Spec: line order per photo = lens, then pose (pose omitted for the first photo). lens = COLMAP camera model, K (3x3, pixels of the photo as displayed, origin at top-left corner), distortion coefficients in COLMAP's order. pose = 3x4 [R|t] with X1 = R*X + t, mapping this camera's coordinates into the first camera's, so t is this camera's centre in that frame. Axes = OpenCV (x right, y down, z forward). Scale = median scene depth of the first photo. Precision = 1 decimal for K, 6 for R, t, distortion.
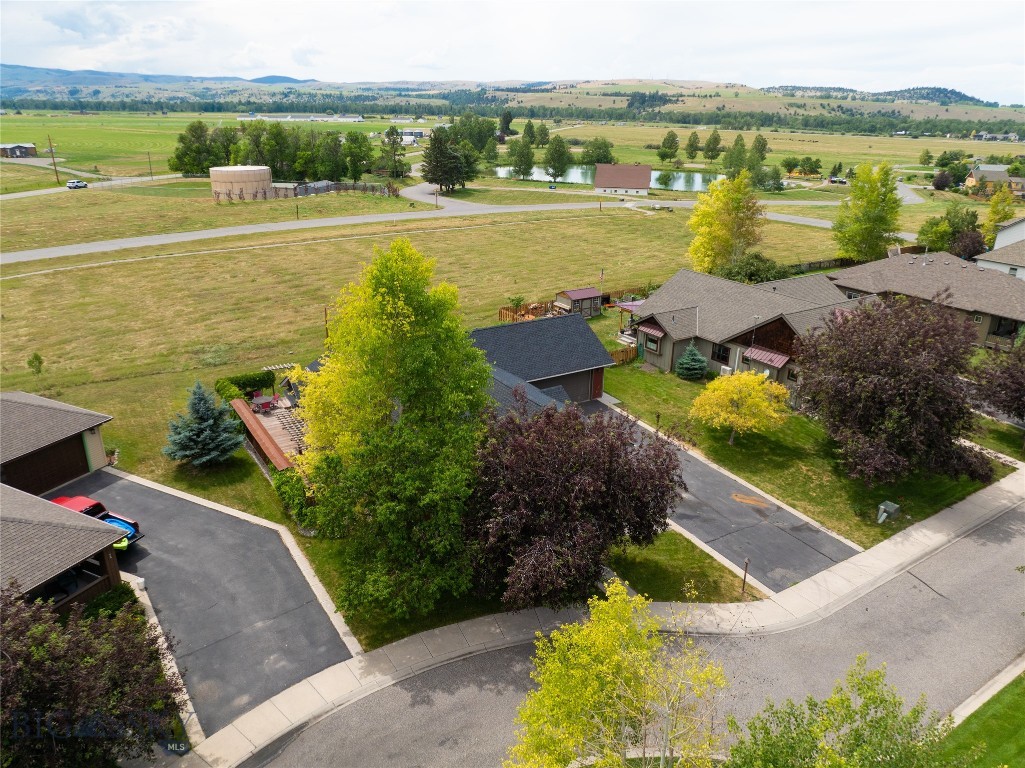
lens RADIAL K [[723.1, 0, 512.5], [0, 723.1, 384.0], [0, 0, 1]] dist [-0.056583, 0.031511]
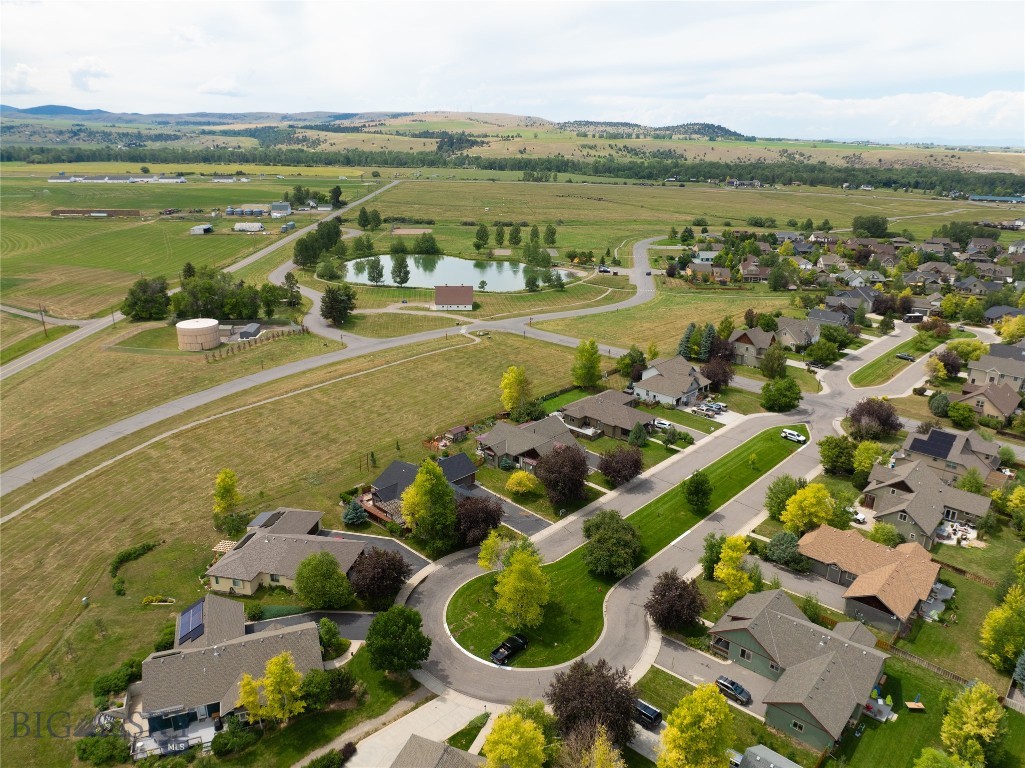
lens RADIAL K [[713.4, 0, 511.0], [0, 713.4, 401.8], [0, 0, 1]] dist [-0.040534, 0.008595]
pose [[0.969232, -0.088635, 0.229636, -0.069611], [0.090372, 0.995904, 0.002965, -0.057718], [-0.228958, 0.017878, 0.973272, -0.345574]]
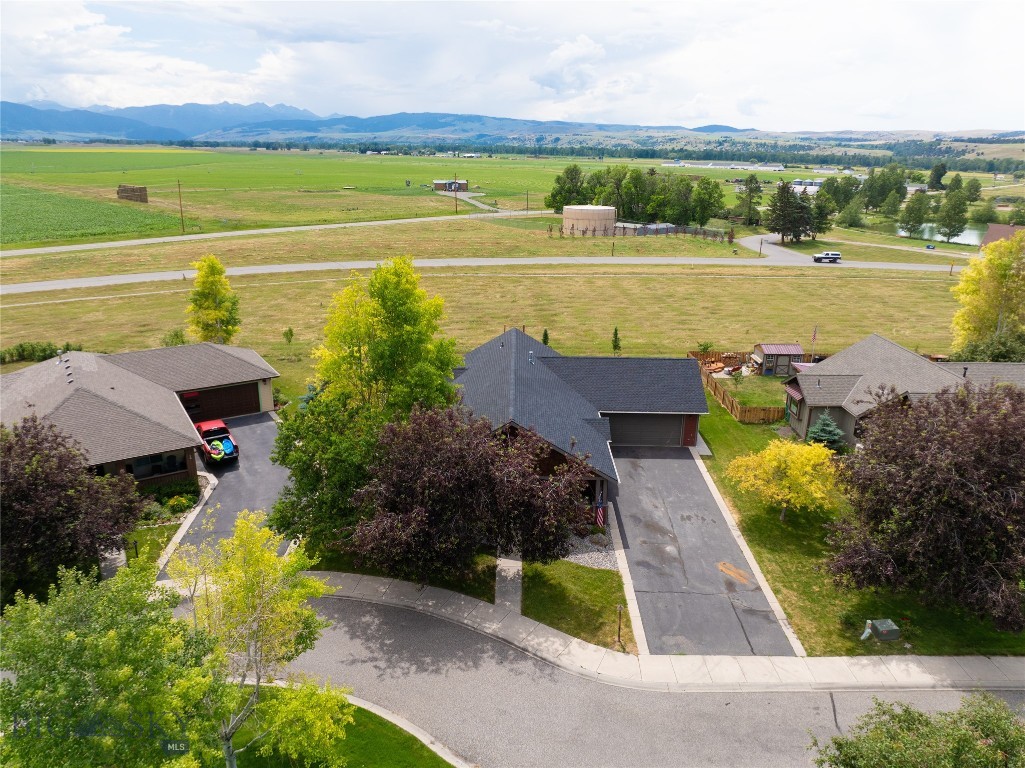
lens RADIAL K [[723.1, 0, 512.5], [0, 723.1, 384.0], [0, 0, 1]] dist [-0.056583, 0.031511]
pose [[0.847604, 0.162456, -0.505149, 0.078449], [-0.192782, 0.981210, -0.007916, -0.001784], [0.494371, 0.104093, 0.862996, 0.007310]]
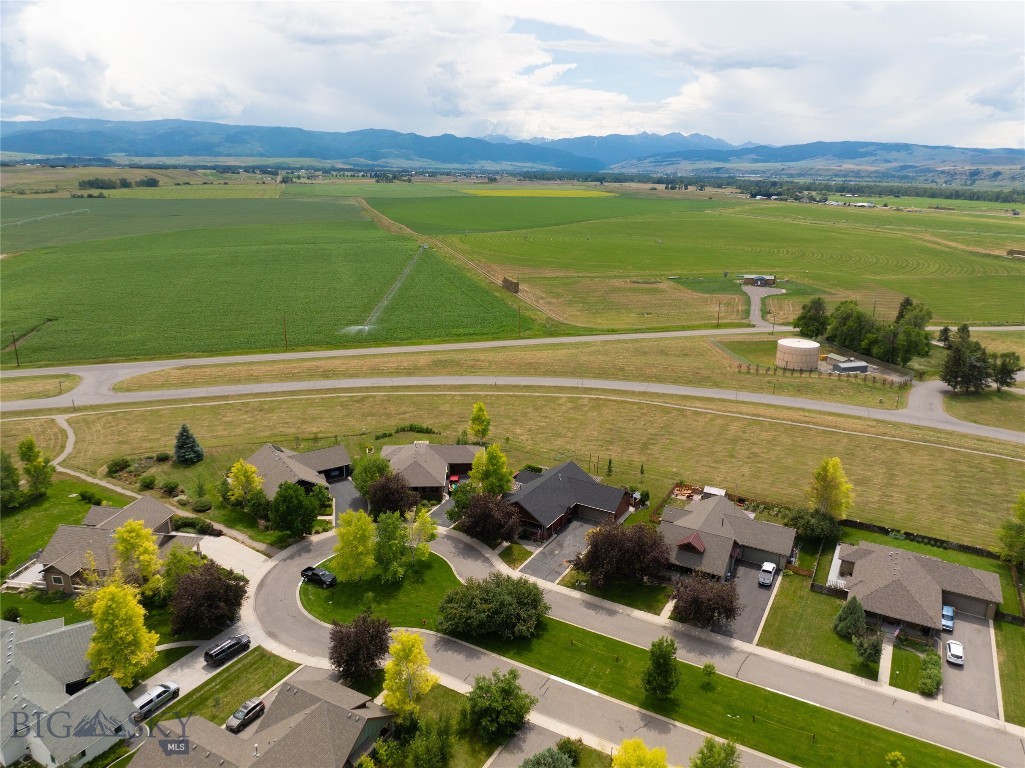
lens RADIAL K [[713.4, 0, 511.0], [0, 713.4, 401.8], [0, 0, 1]] dist [-0.040534, 0.008595]
pose [[0.459279, 0.262052, -0.848759, 0.382574], [-0.320896, 0.939915, 0.116553, -0.109141], [0.828305, 0.218833, 0.515774, -0.124675]]
